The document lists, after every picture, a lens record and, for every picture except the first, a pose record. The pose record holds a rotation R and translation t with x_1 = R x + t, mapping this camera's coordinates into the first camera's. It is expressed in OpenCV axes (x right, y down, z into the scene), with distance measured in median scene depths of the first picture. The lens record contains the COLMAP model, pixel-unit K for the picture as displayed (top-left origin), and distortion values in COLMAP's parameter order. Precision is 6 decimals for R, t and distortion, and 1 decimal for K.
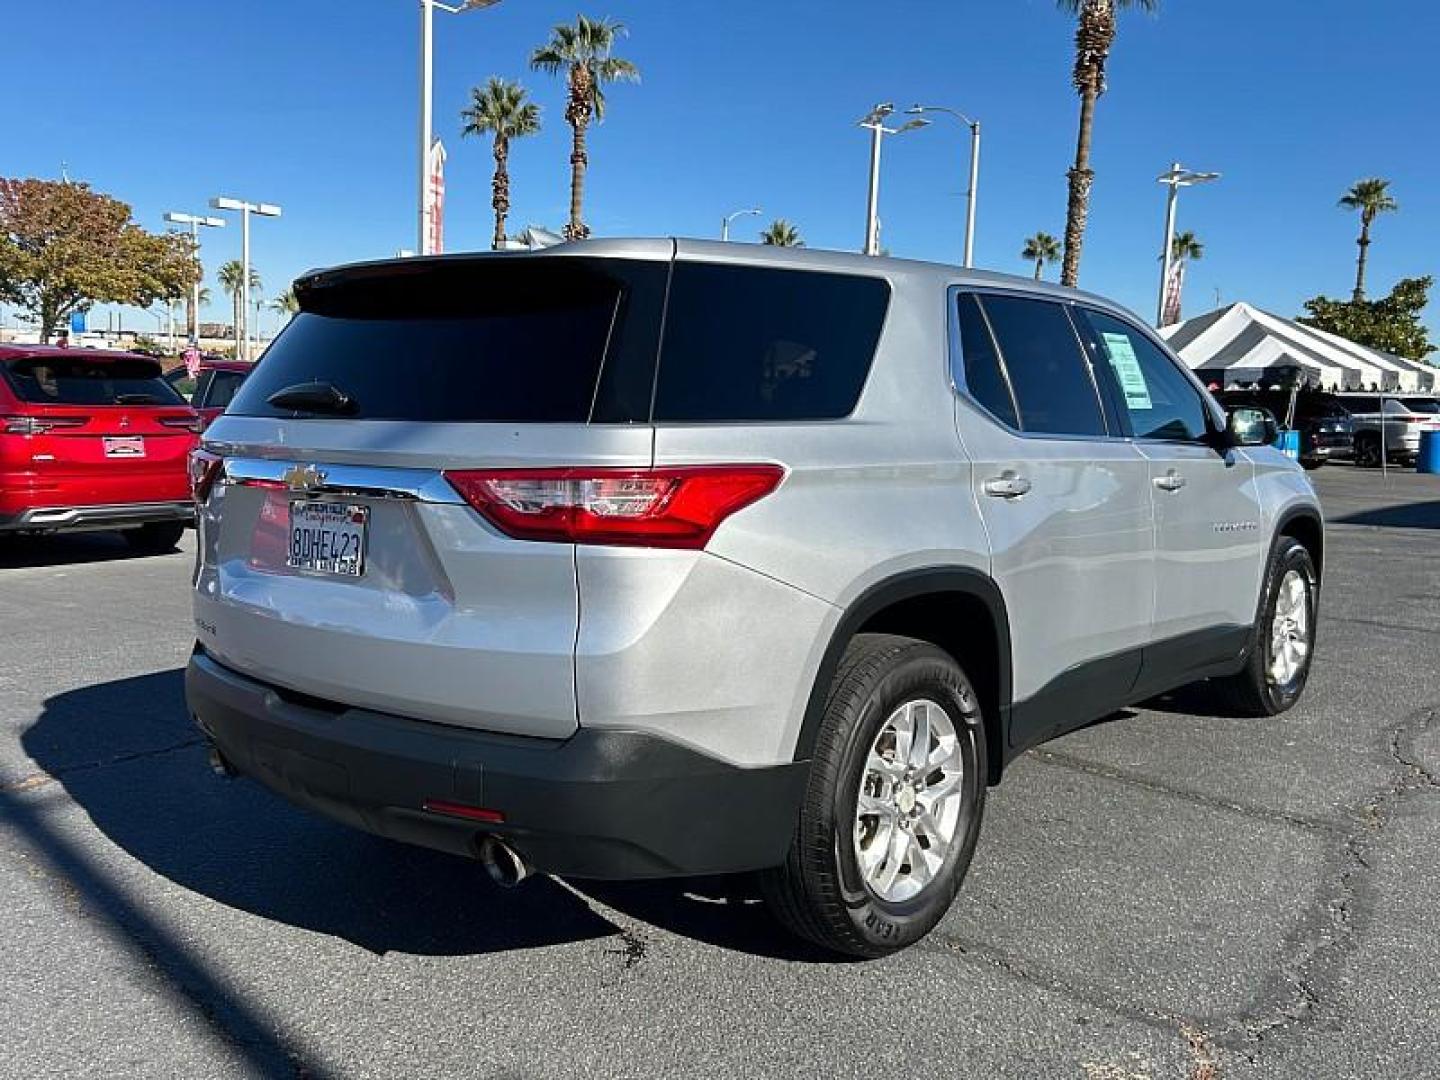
lens RADIAL K [[1257.9, 0, 720.0], [0, 1257.9, 540.0], [0, 0, 1]] dist [0.018173, 0.003521]
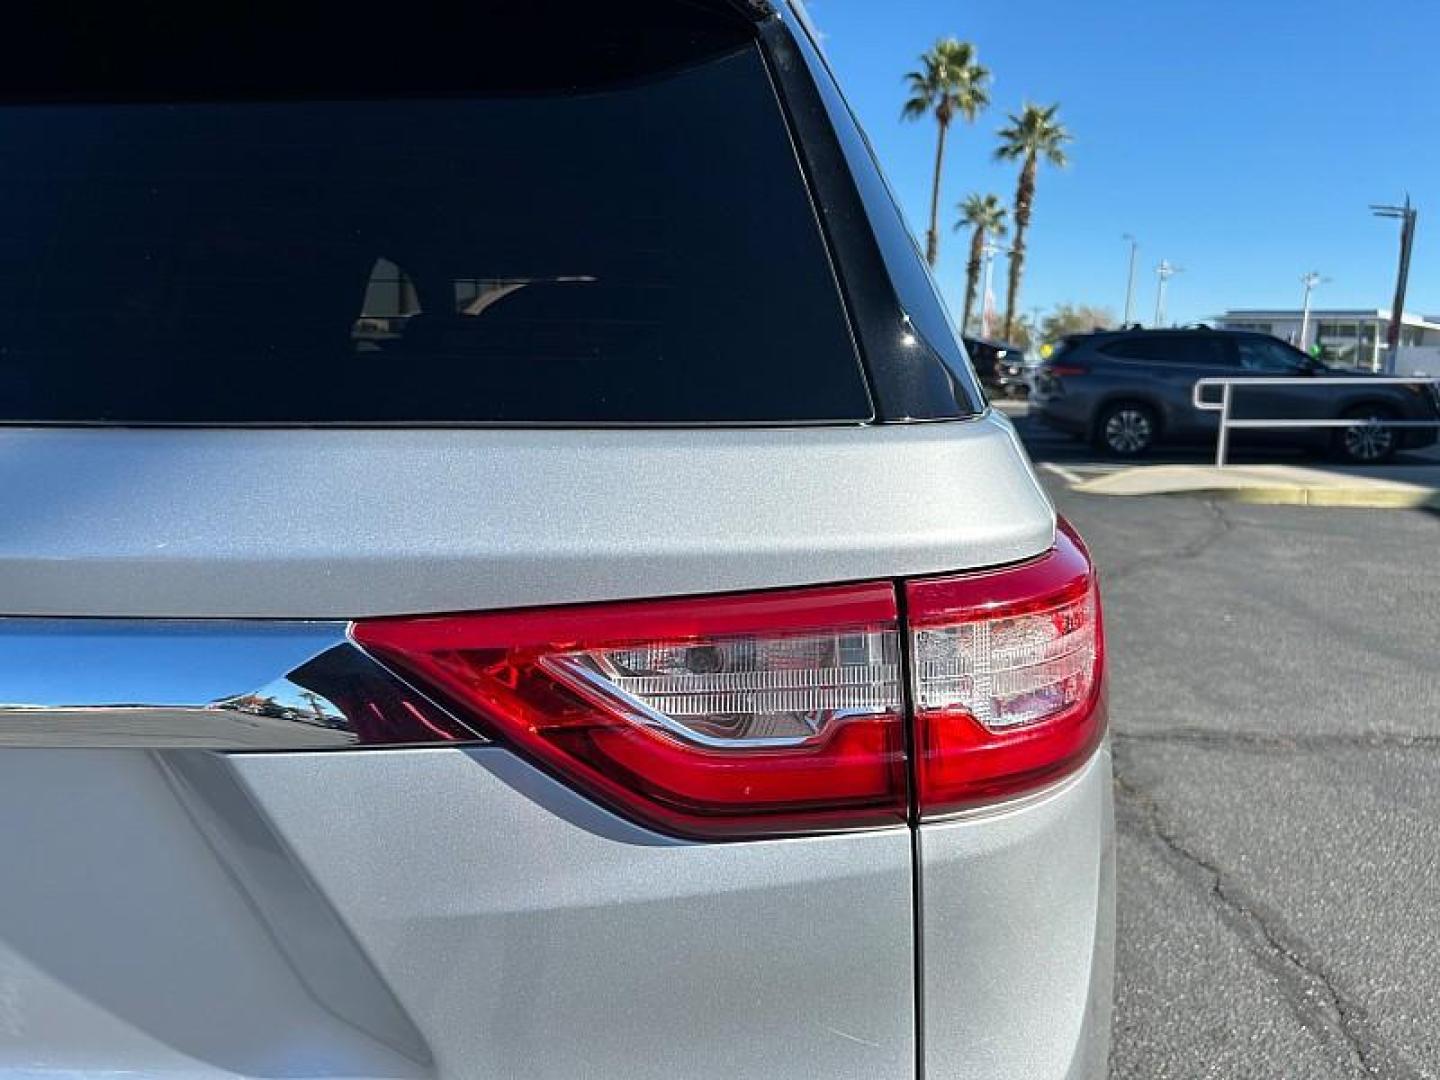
lens RADIAL K [[1114.6, 0, 723.1], [0, 1114.6, 533.5], [0, 0, 1]] dist [0.012748, -0.006648]
pose [[0.841372, -0.085753, 0.533611, -0.200836], [0.057084, 0.995910, 0.070039, -0.061194], [-0.537434, -0.028468, 0.842825, 0.547527]]
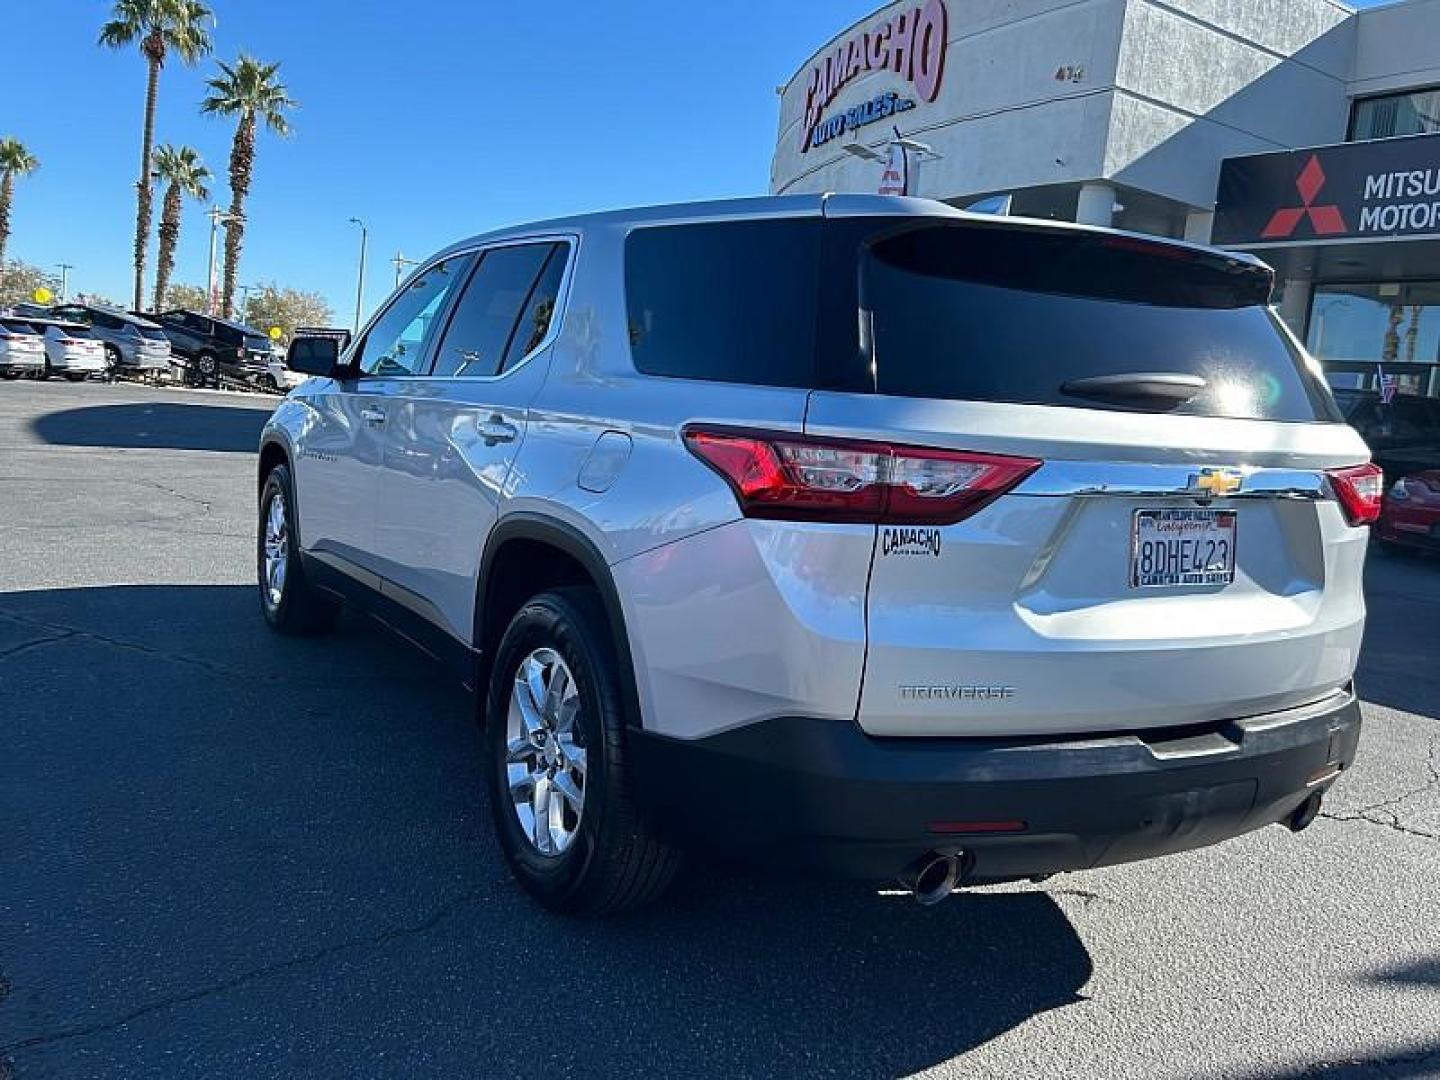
lens RADIAL K [[1240.2, 0, 712.2], [0, 1240.2, 536.4], [0, 0, 1]] dist [0.028082, -0.005248]
pose [[0.349329, -0.097585, 0.931905, -1.002271], [0.028117, 0.995206, 0.093674, -0.081857], [-0.936578, -0.006520, 0.350398, 0.802539]]
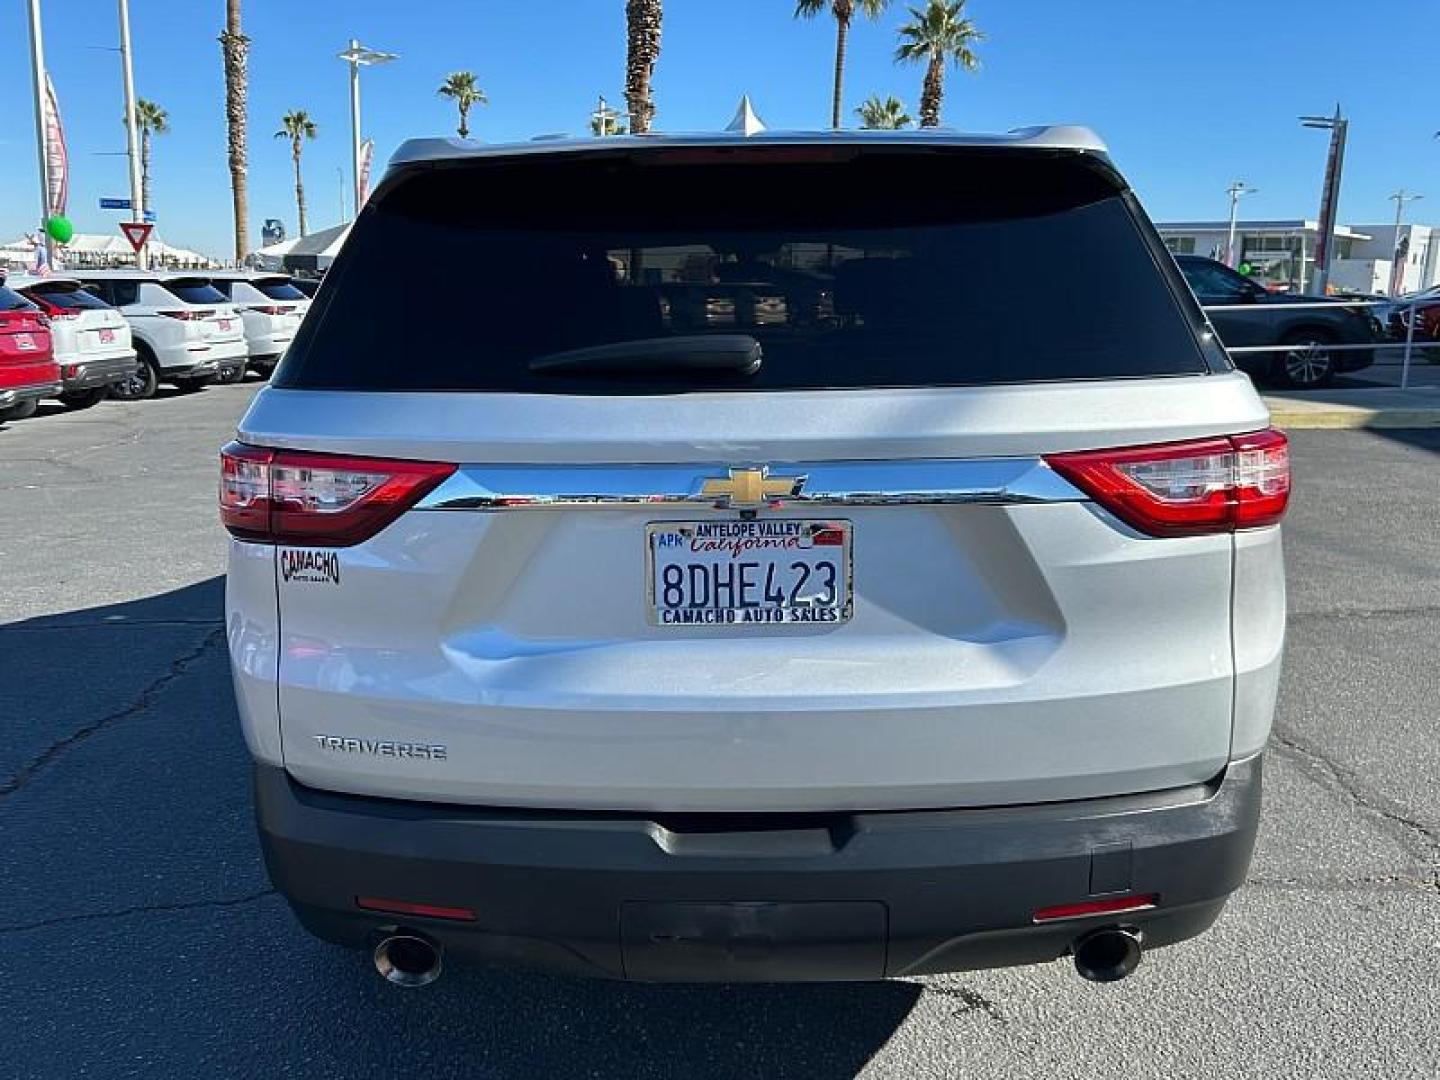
lens RADIAL K [[1257.9, 0, 720.0], [0, 1257.9, 540.0], [0, 0, 1]] dist [0.018173, 0.003521]
pose [[0.783228, -0.140861, 0.605567, -0.570857], [0.085820, 0.989167, 0.119092, -0.077672], [-0.615782, -0.041306, 0.786833, 0.398799]]
